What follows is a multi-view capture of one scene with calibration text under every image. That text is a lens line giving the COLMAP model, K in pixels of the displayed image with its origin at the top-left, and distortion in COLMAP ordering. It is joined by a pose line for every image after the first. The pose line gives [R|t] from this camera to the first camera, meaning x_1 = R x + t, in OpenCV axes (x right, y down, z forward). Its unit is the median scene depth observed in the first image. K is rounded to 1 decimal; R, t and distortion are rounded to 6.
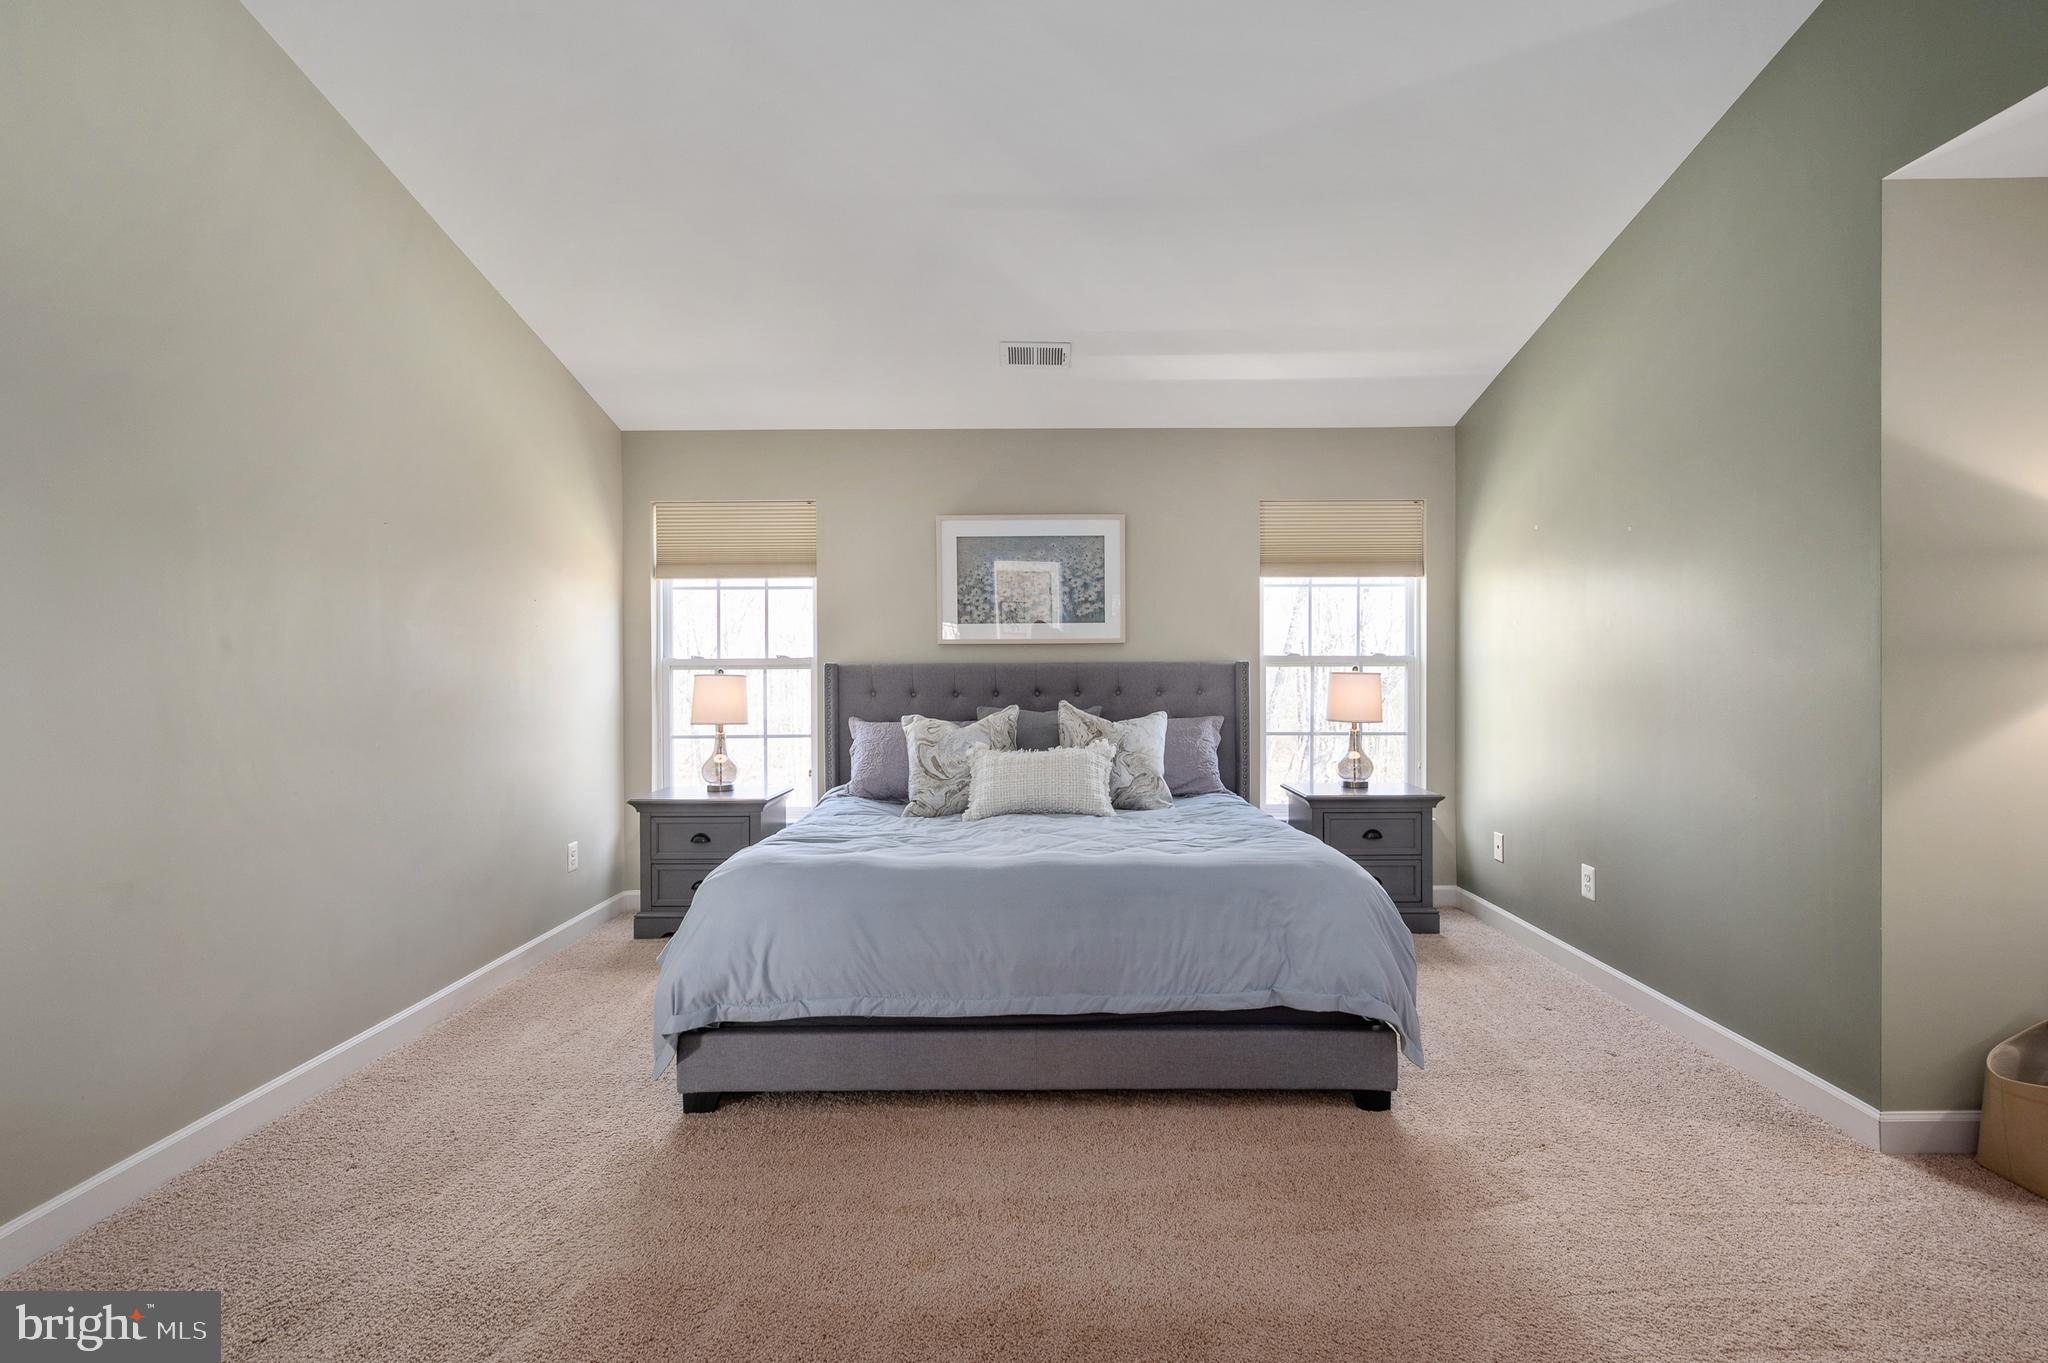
lens RADIAL K [[959.9, 0, 1076.6], [0, 959.9, 668.8], [0, 0, 1]] dist [-0.000860, 0.000322]
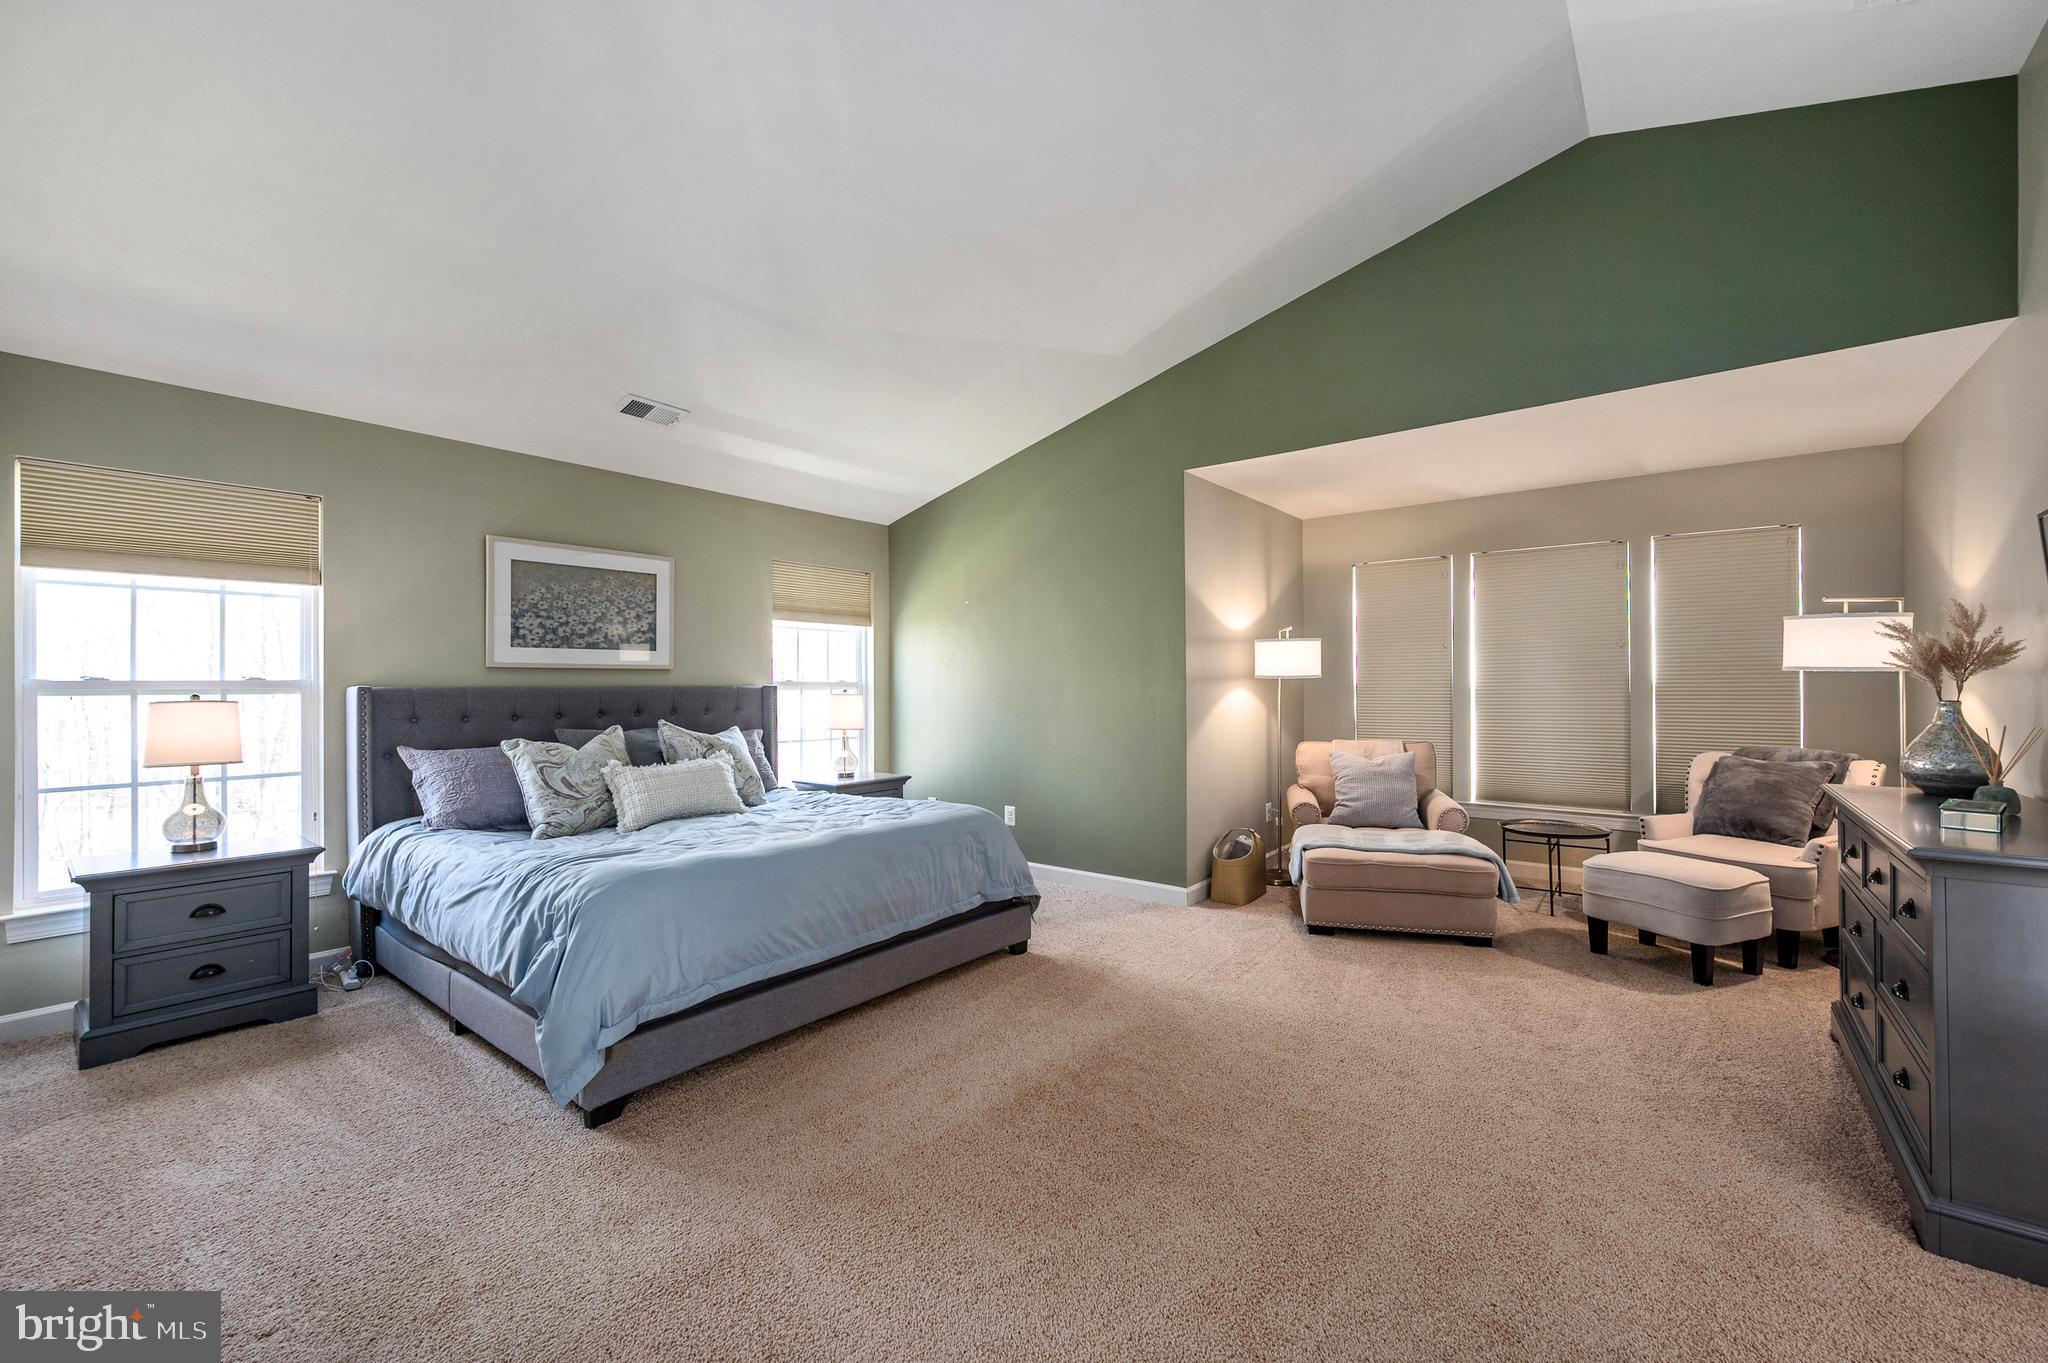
lens RADIAL K [[815.7, 0, 1025.8], [0, 815.7, 688.3], [0, 0, 1]] dist [-0.009364, 0.001584]
pose [[0.625901, -0.001231, 0.779902, -0.570418], [0.004382, 0.999989, -0.001938, -0.000099], [-0.779890, 0.004630, 0.625899, 0.072198]]
